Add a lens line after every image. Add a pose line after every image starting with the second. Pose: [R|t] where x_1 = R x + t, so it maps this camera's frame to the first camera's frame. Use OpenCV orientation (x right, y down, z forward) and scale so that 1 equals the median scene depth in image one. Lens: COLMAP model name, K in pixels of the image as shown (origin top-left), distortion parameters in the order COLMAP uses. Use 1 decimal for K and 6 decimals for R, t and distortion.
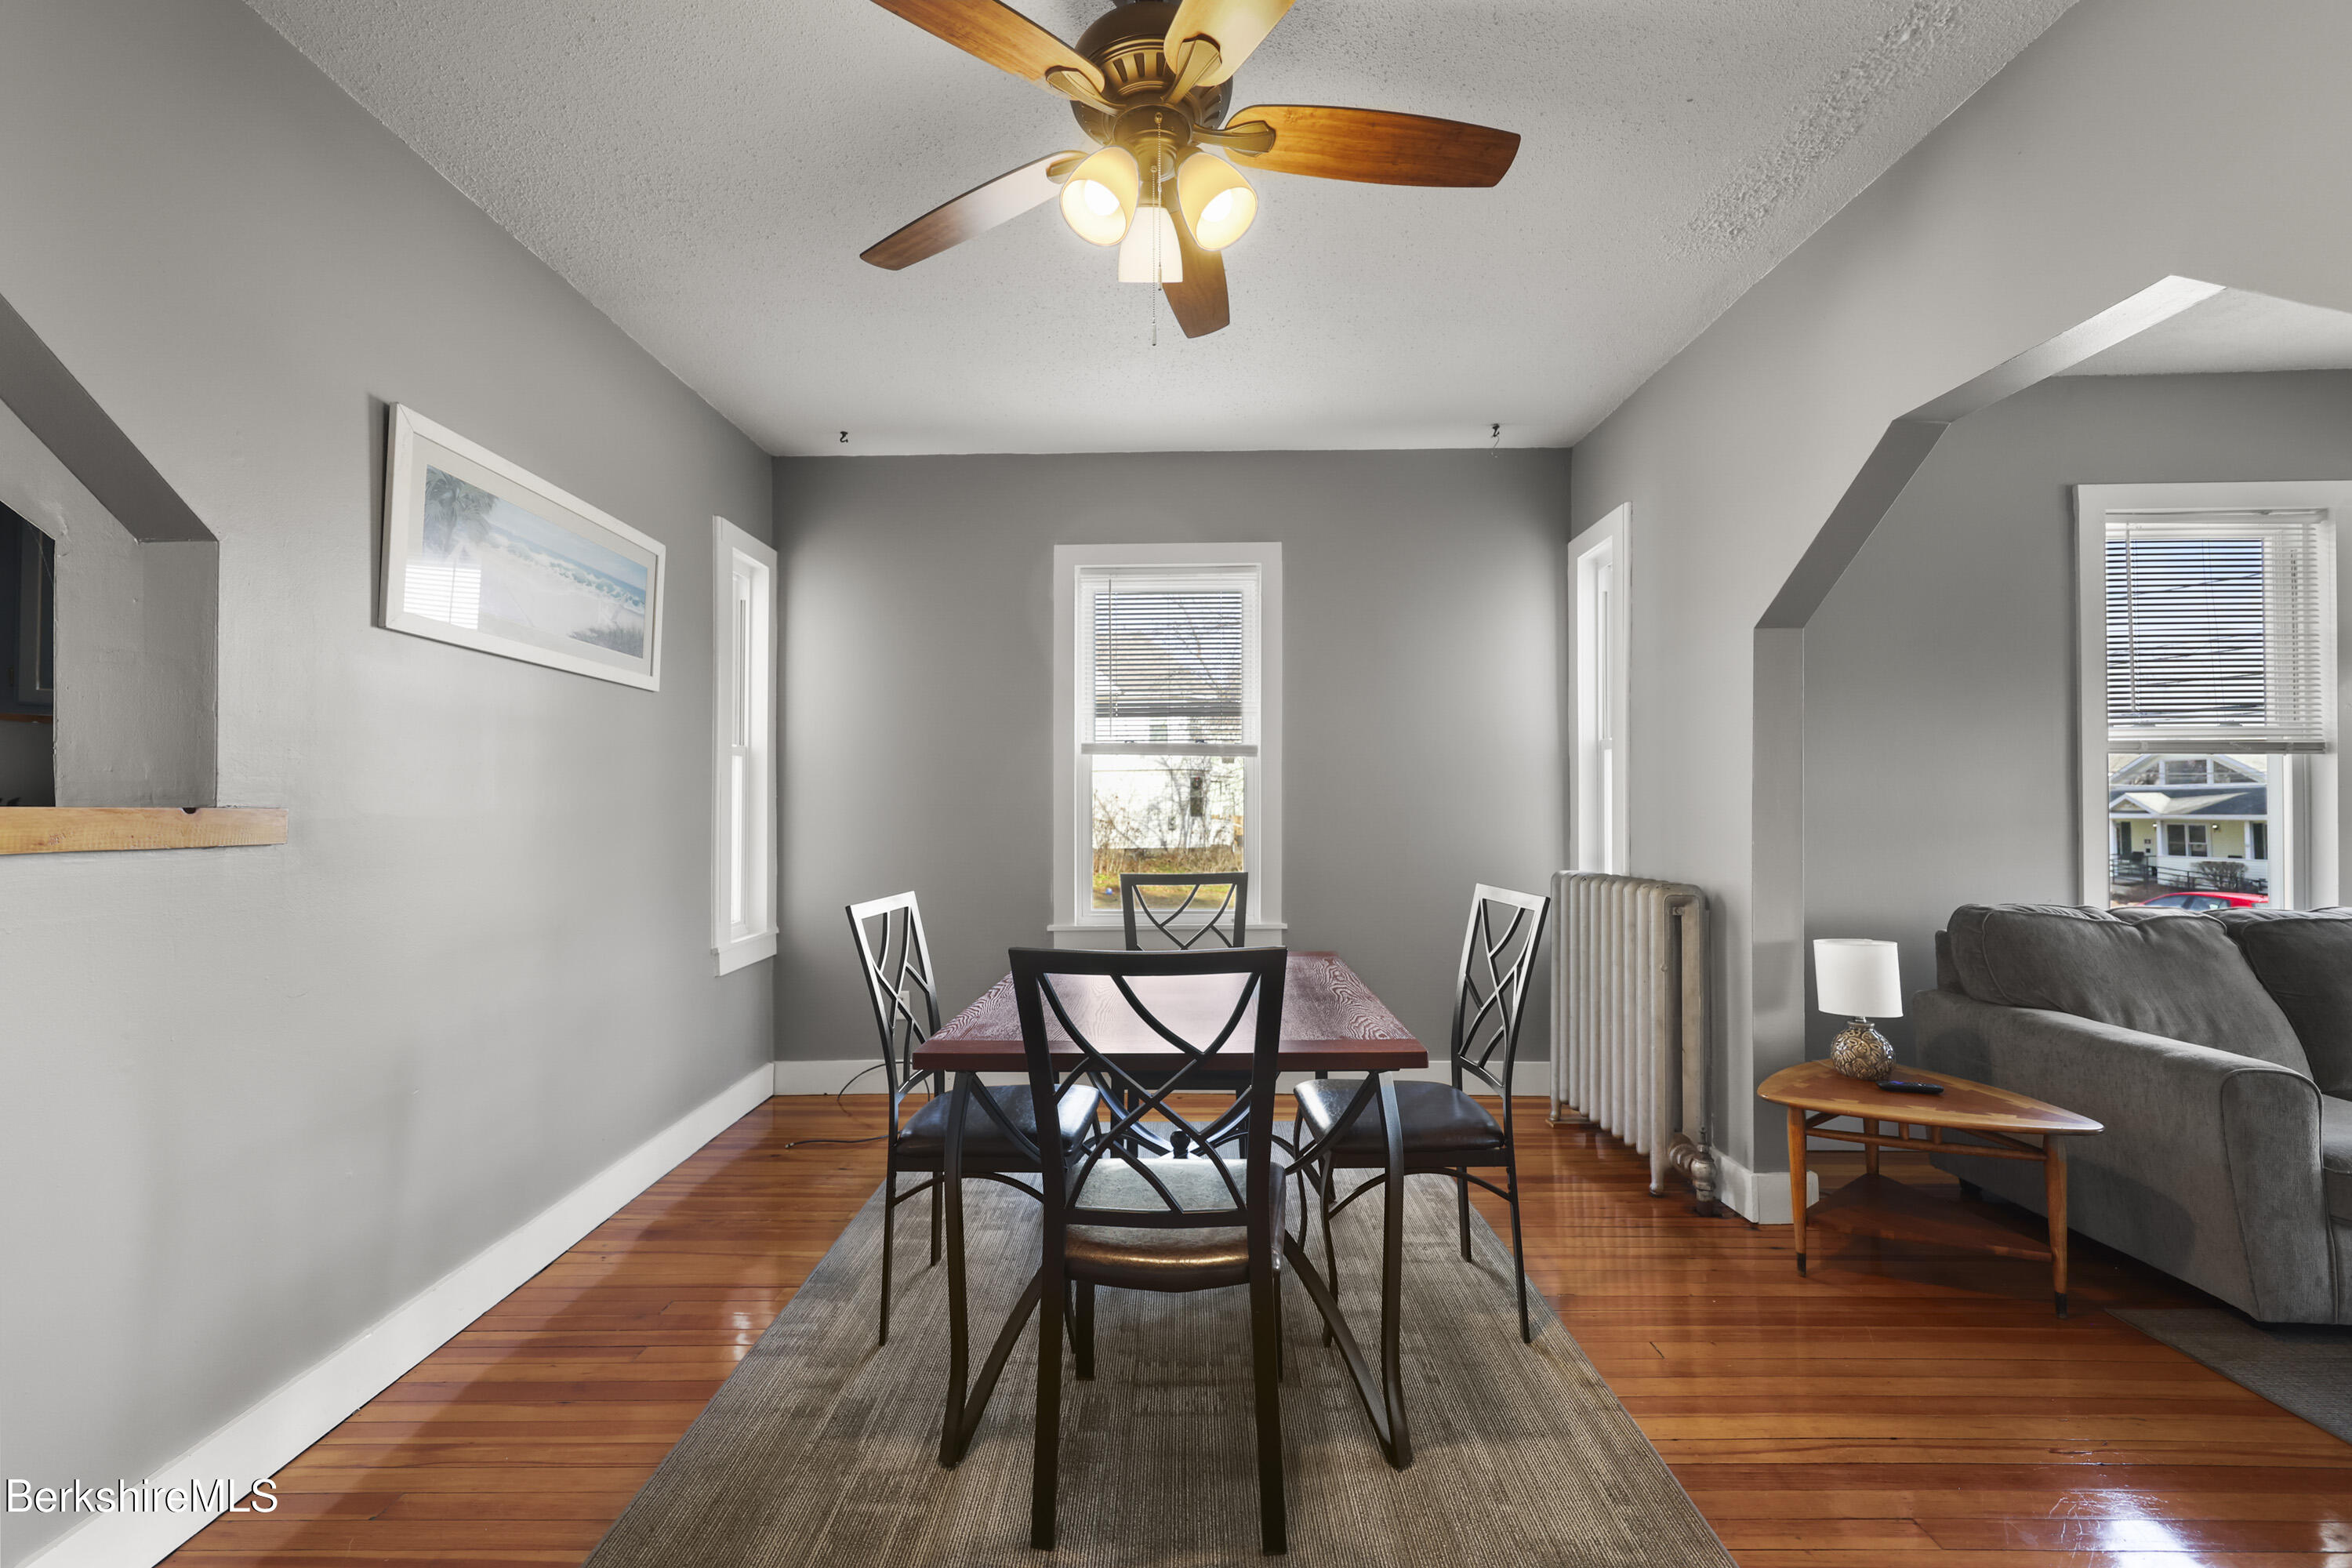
lens RADIAL K [[944.8, 0, 1168.2], [0, 944.8, 785.9], [0, 0, 1]] dist [-0.002095, 0.000165]
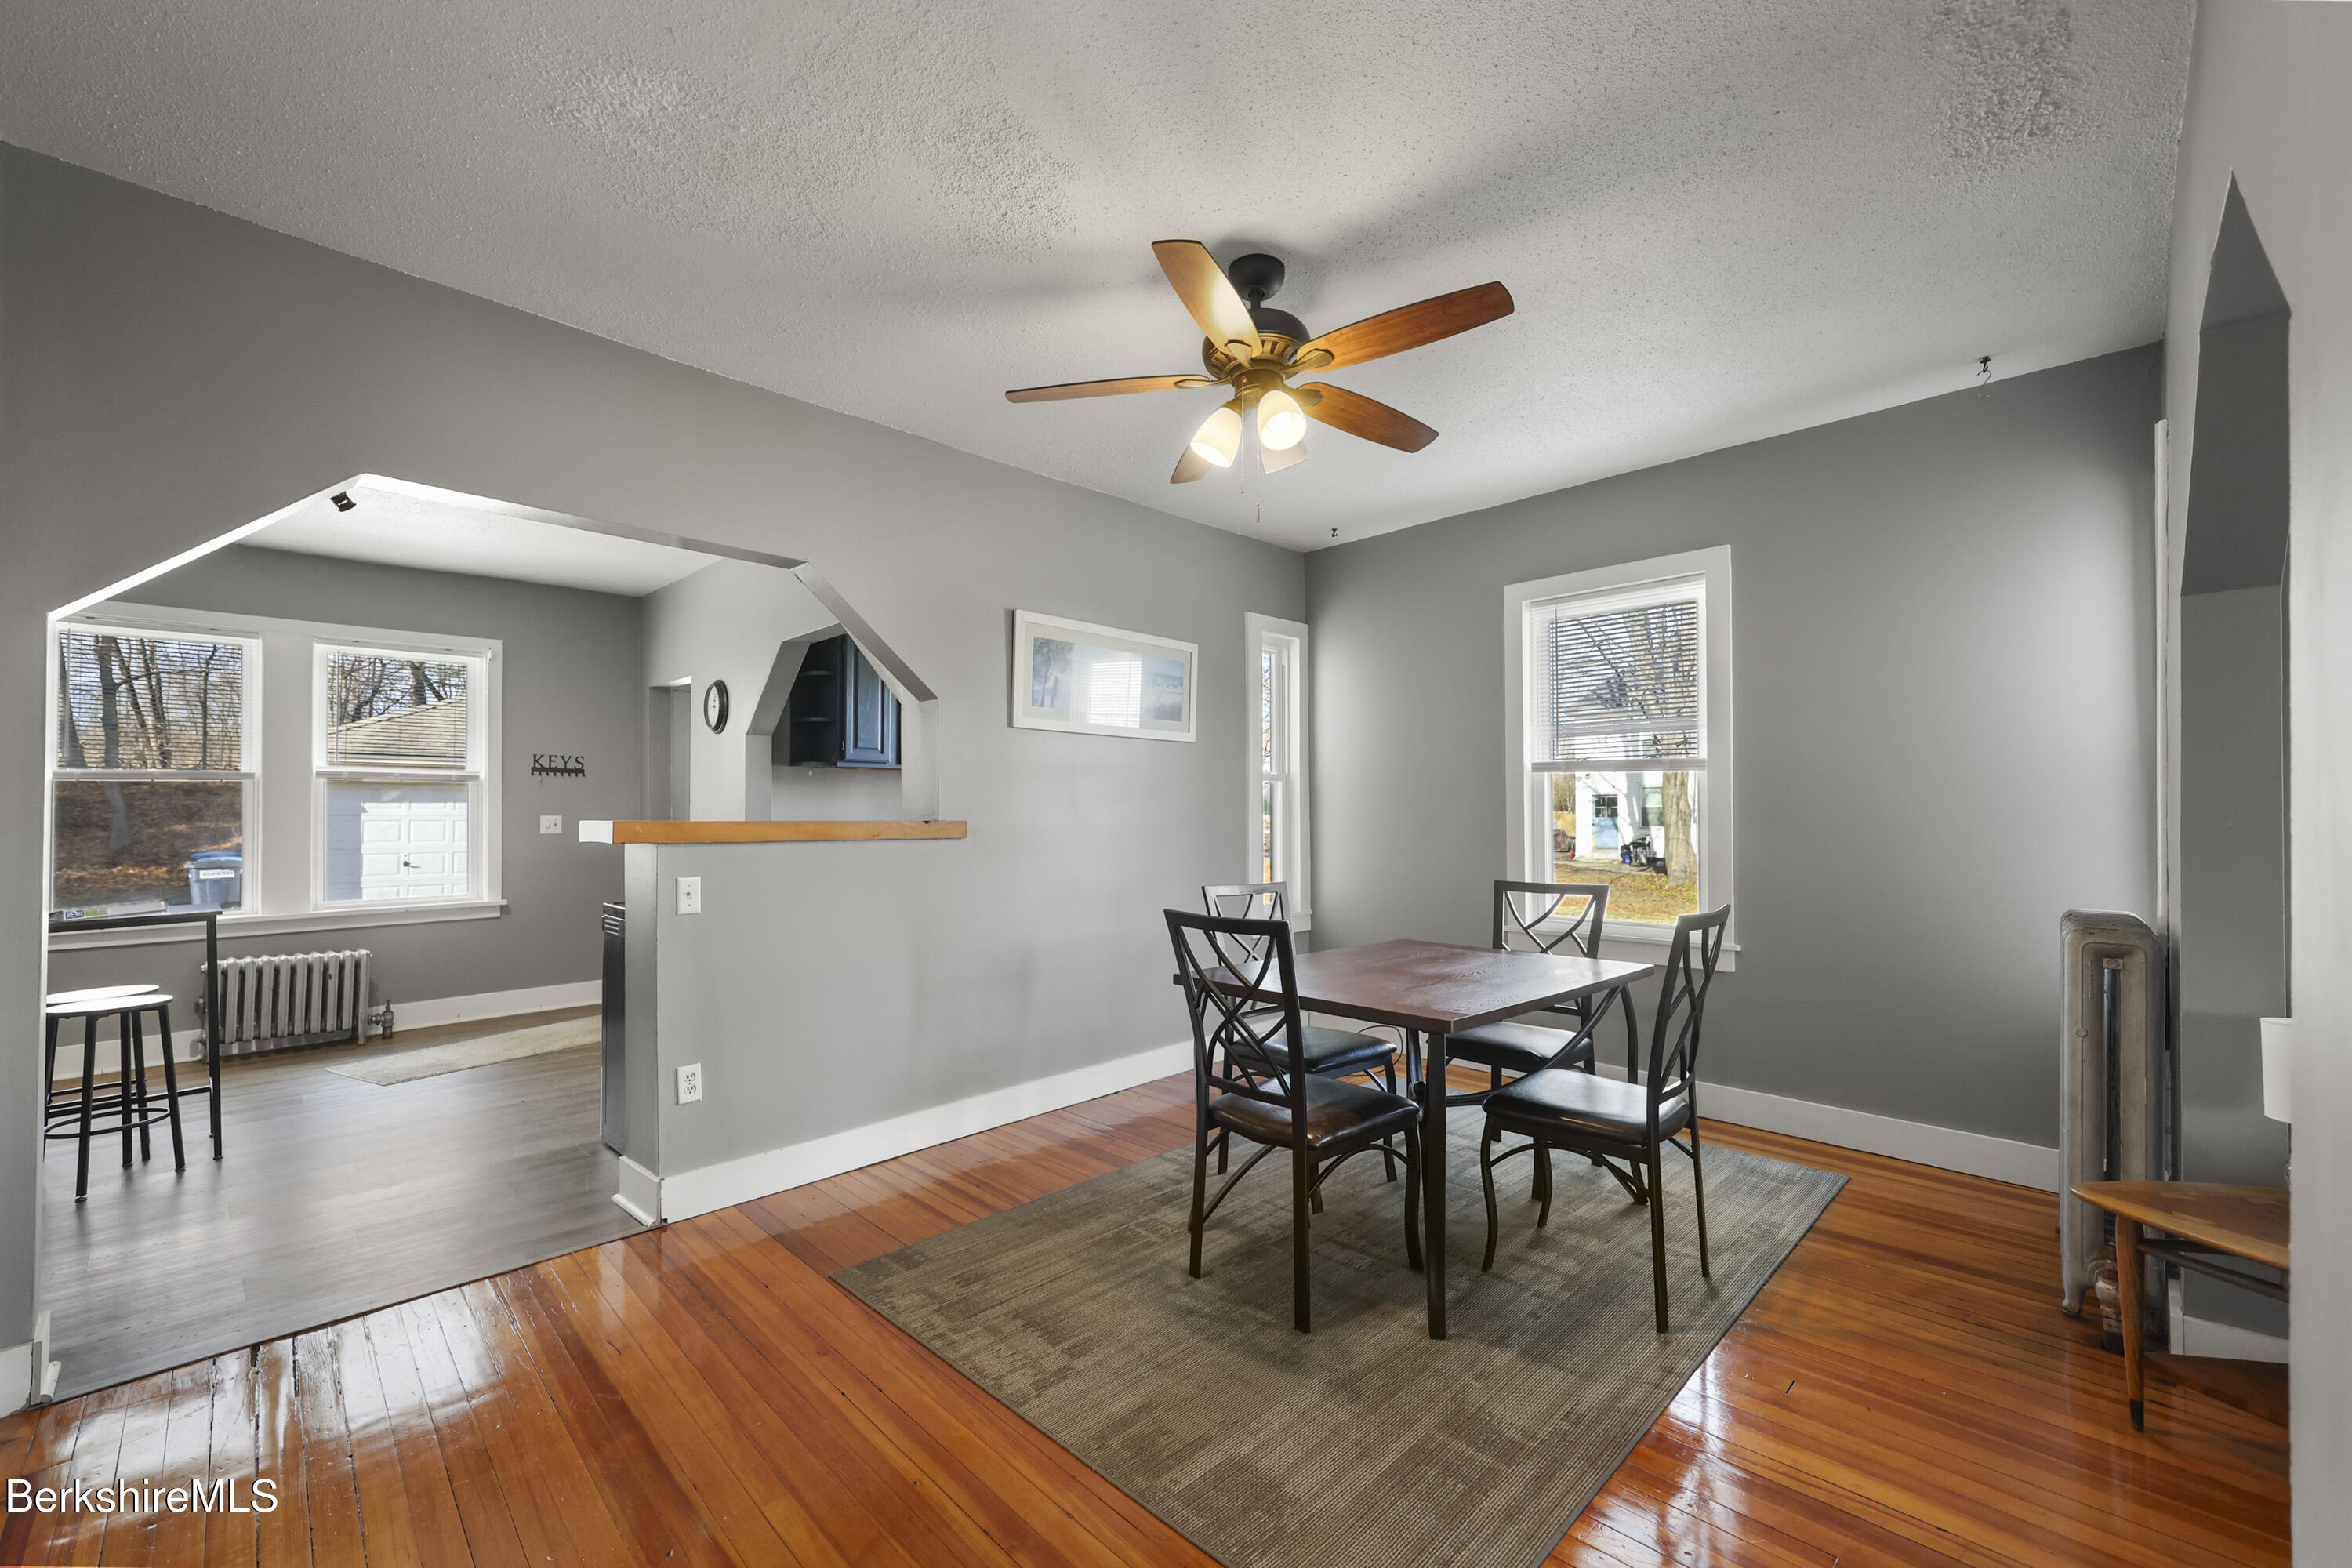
lens RADIAL K [[944.8, 0, 1166.8], [0, 944.8, 803.2], [0, 0, 1]] dist [-0.002095, 0.000165]
pose [[0.707185, -0.004305, -0.707015, 0.491325], [0.012689, 0.999898, 0.006603, -0.014368], [0.706915, -0.013641, 0.707167, -0.092448]]
